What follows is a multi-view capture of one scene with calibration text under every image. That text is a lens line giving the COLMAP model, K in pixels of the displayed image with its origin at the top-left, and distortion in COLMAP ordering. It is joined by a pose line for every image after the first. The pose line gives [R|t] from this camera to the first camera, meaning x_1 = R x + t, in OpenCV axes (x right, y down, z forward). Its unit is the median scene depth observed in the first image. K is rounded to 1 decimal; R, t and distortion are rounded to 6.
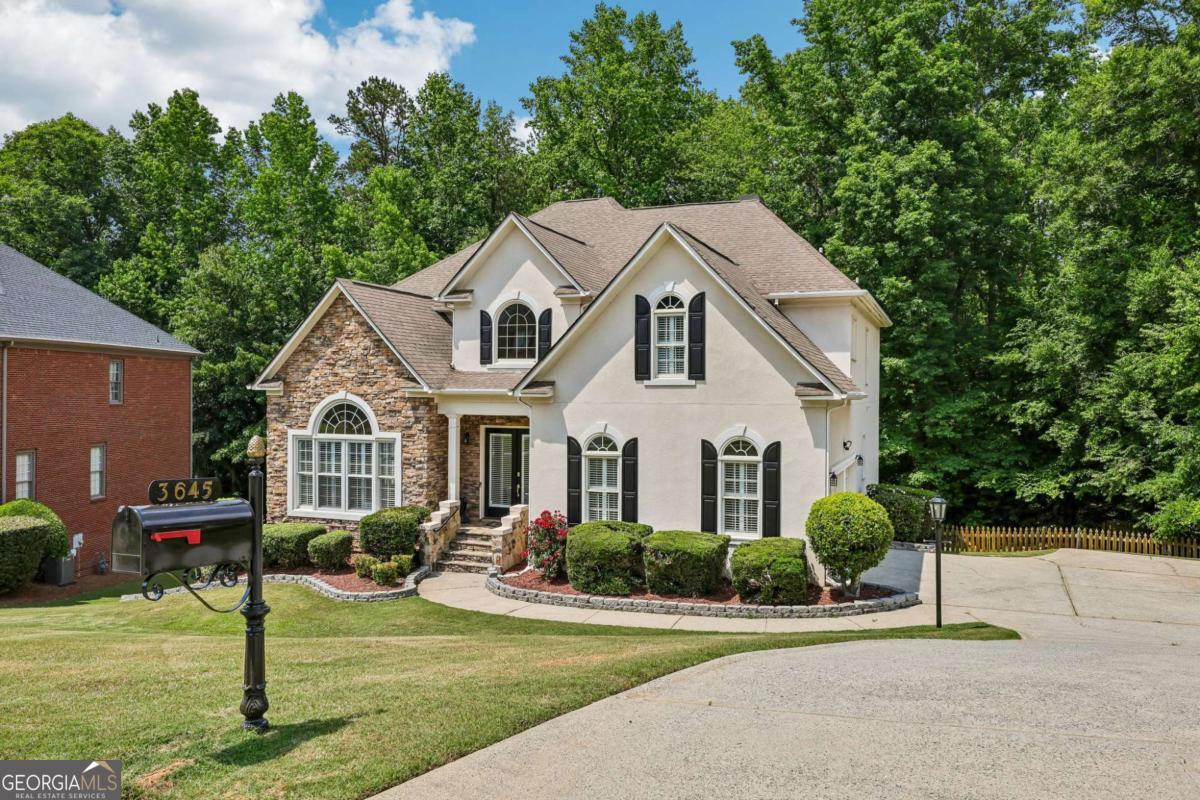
lens RADIAL K [[893.4, 0, 600.4], [0, 893.4, 397.1], [0, 0, 1]] dist [0.004347, -0.000398]
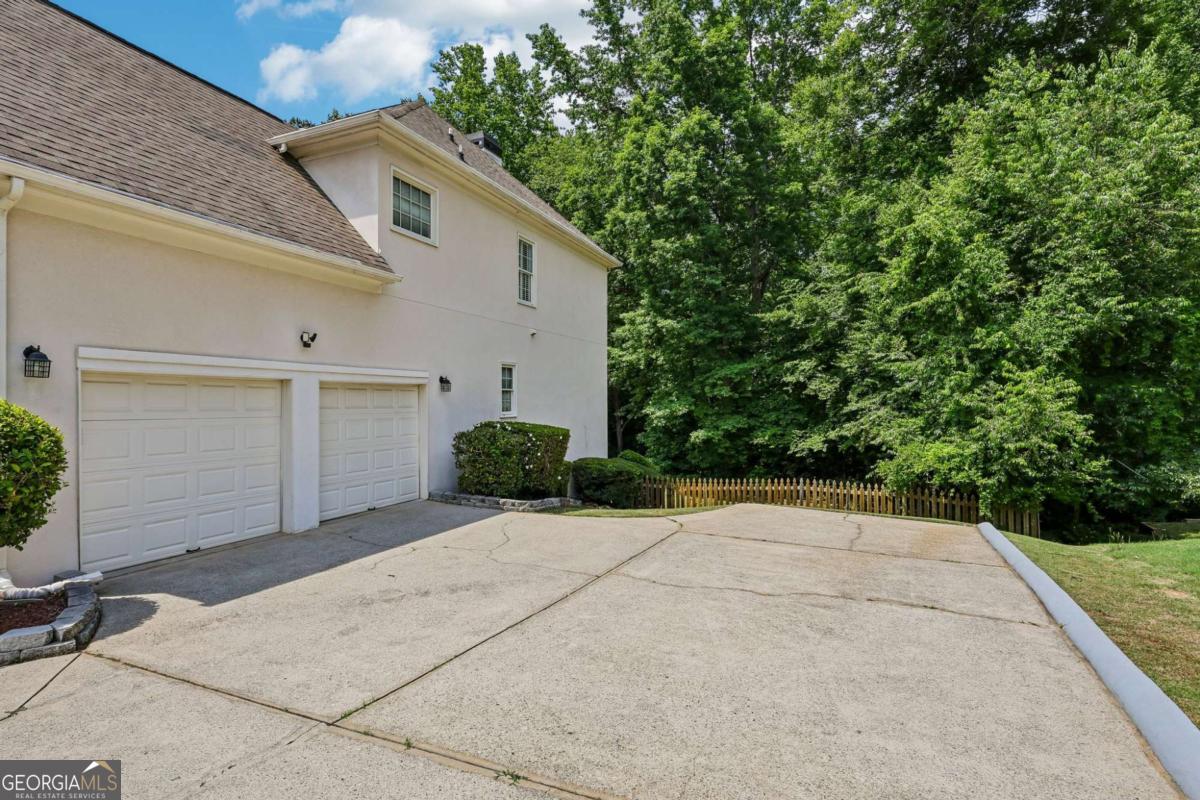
lens RADIAL K [[574.2, 0, 600.6], [0, 574.2, 406.6], [0, 0, 1]] dist [-0.005957, -0.000824]
pose [[0.999652, -0.010132, -0.024345, 0.270696], [0.010187, 0.999946, 0.002101, 0.056404], [0.024322, -0.002348, 0.999701, 0.339583]]
